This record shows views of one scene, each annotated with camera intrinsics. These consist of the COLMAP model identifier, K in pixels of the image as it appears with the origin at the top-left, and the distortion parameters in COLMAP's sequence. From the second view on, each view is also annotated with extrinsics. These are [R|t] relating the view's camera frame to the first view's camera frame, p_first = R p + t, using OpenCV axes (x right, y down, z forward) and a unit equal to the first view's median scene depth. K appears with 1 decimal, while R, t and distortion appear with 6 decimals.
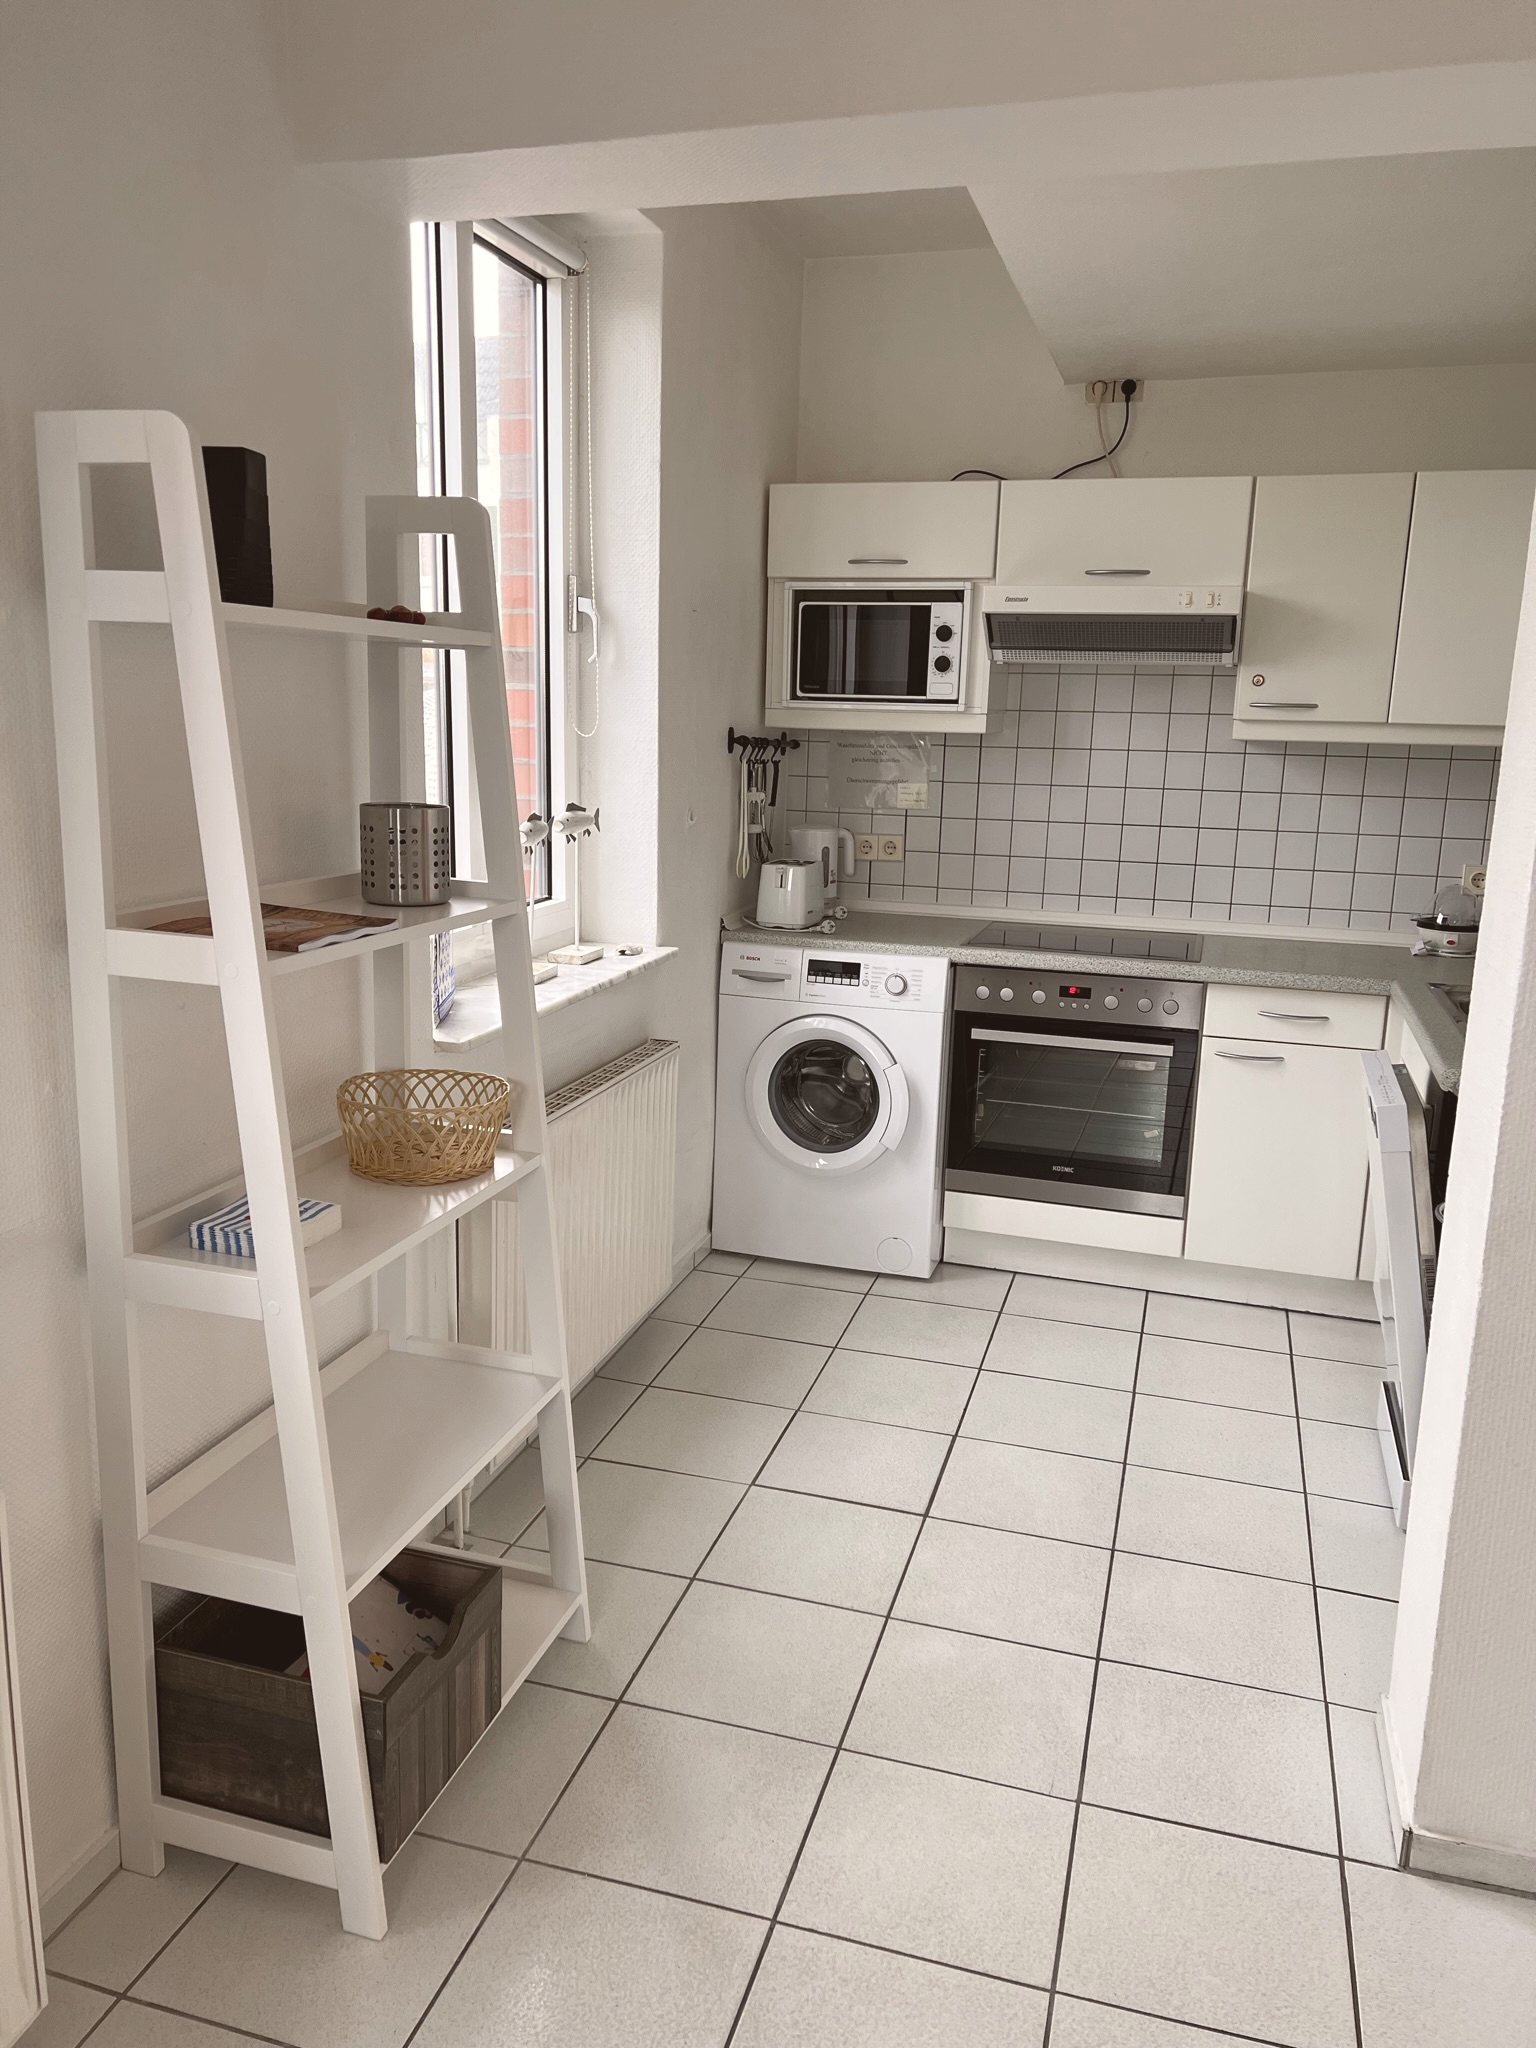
lens RADIAL K [[1525.9, 0, 757.1], [0, 1525.9, 1032.9], [0, 0, 1]] dist [0.087616, -0.122720]
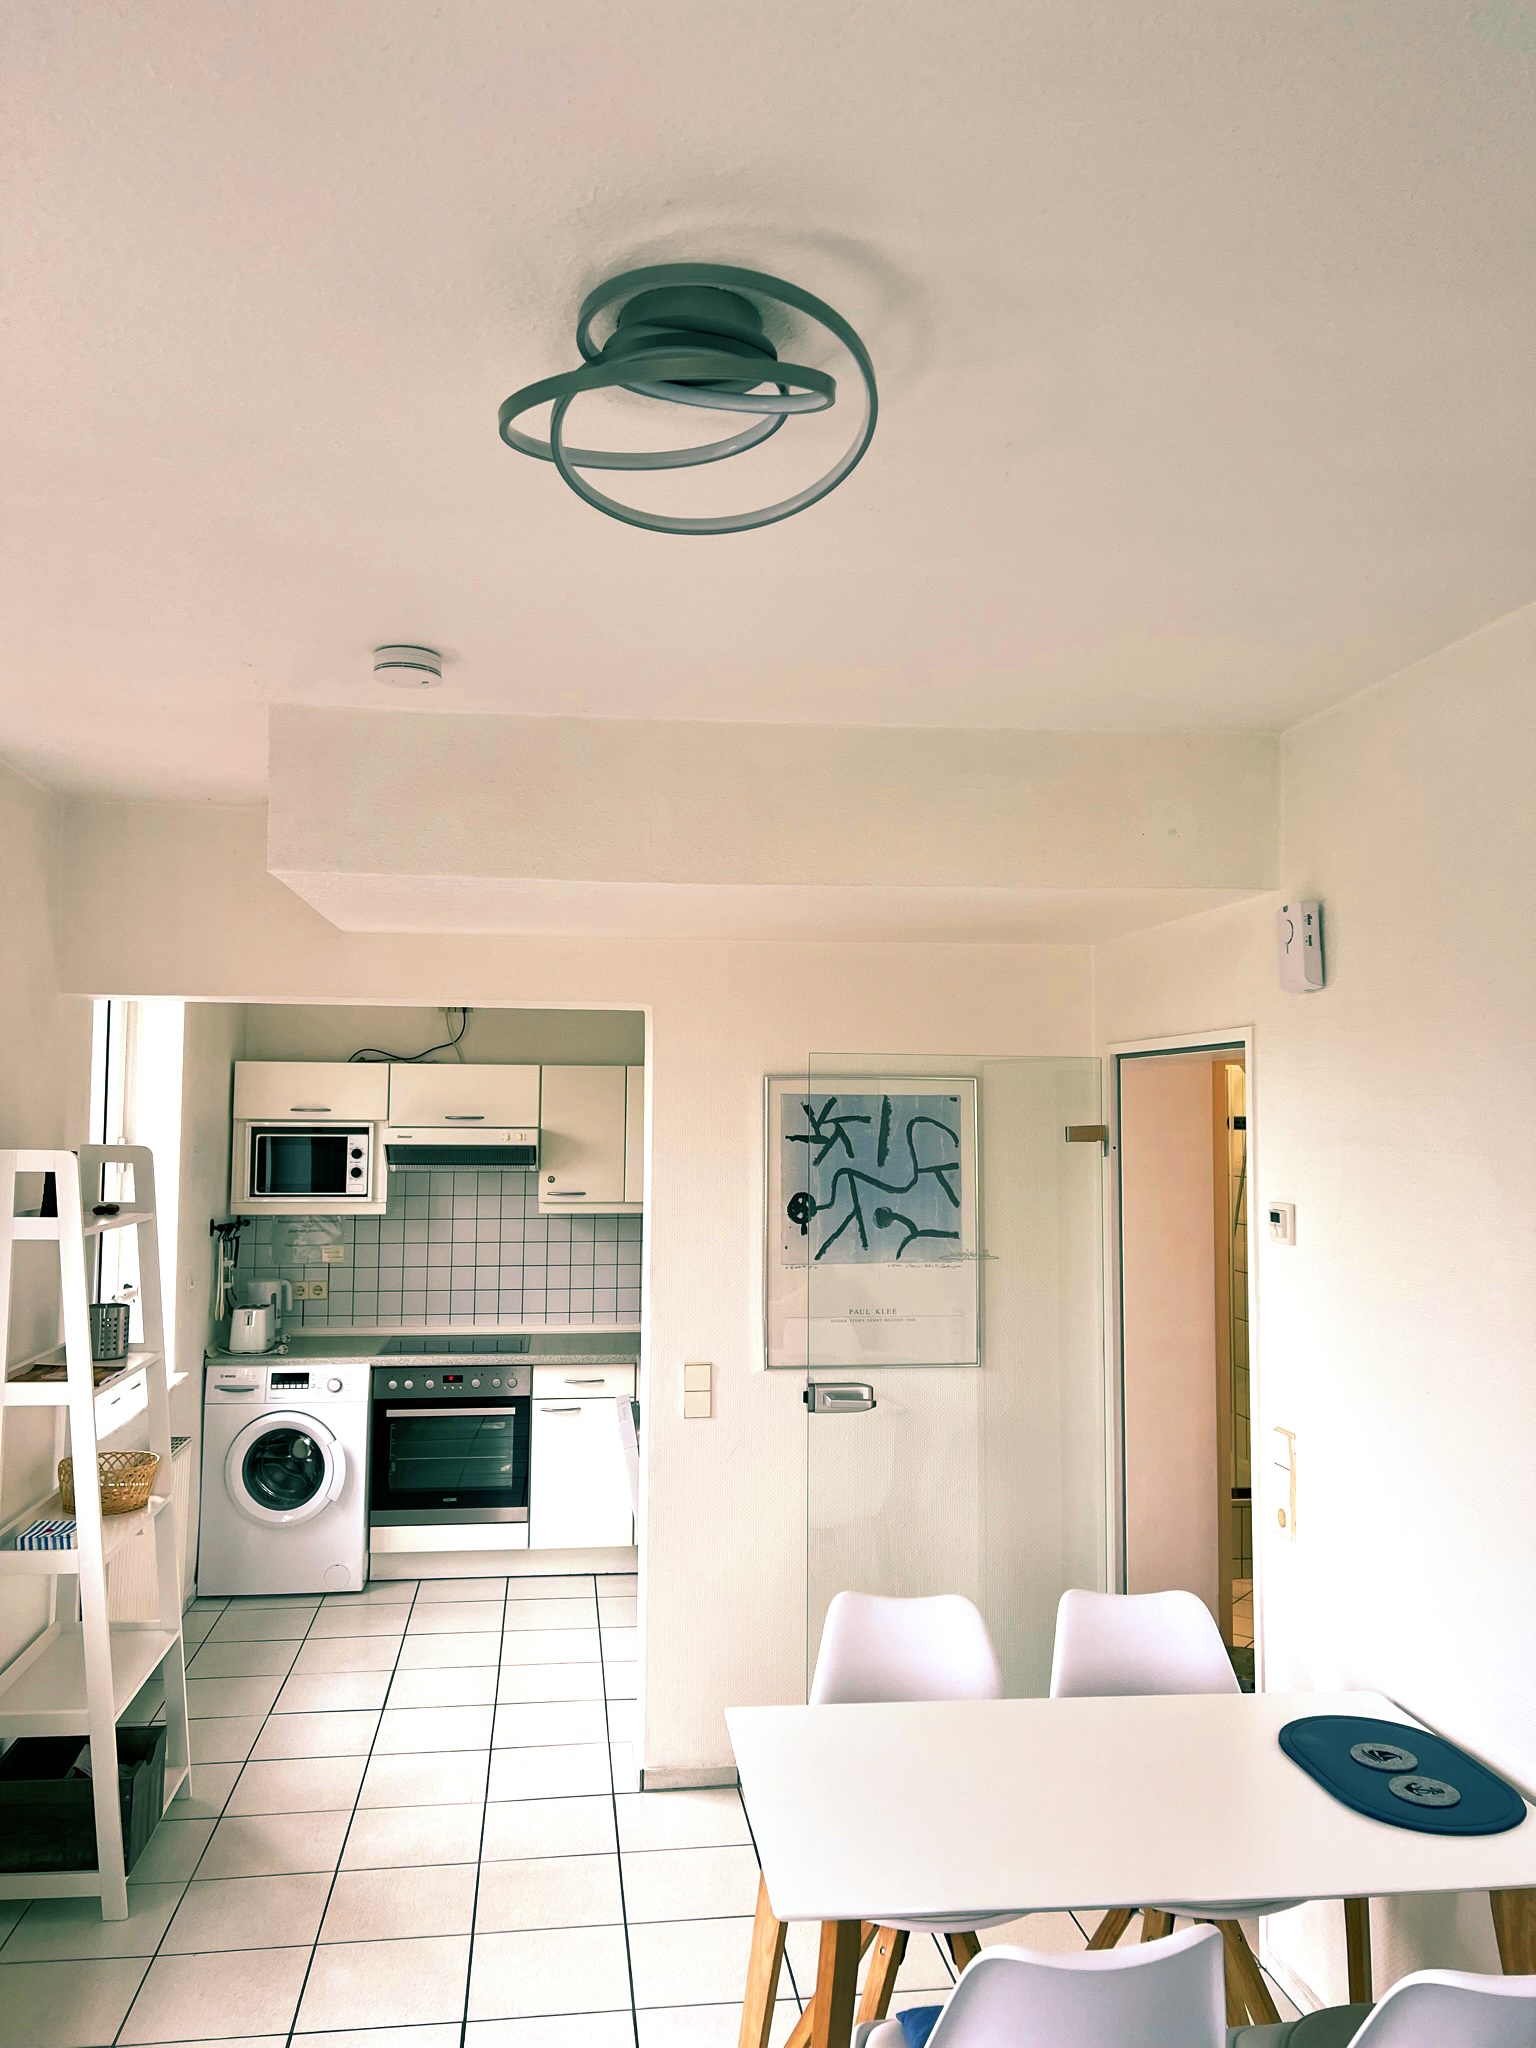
lens RADIAL K [[1525.9, 0, 757.1], [0, 1525.9, 1032.9], [0, 0, 1]] dist [0.087616, -0.122720]
pose [[0.911929, 0.003657, 0.410333, -0.149186], [0.100697, 0.967390, -0.232414, 0.026777], [-0.397802, 0.253264, 0.881823, -0.577636]]
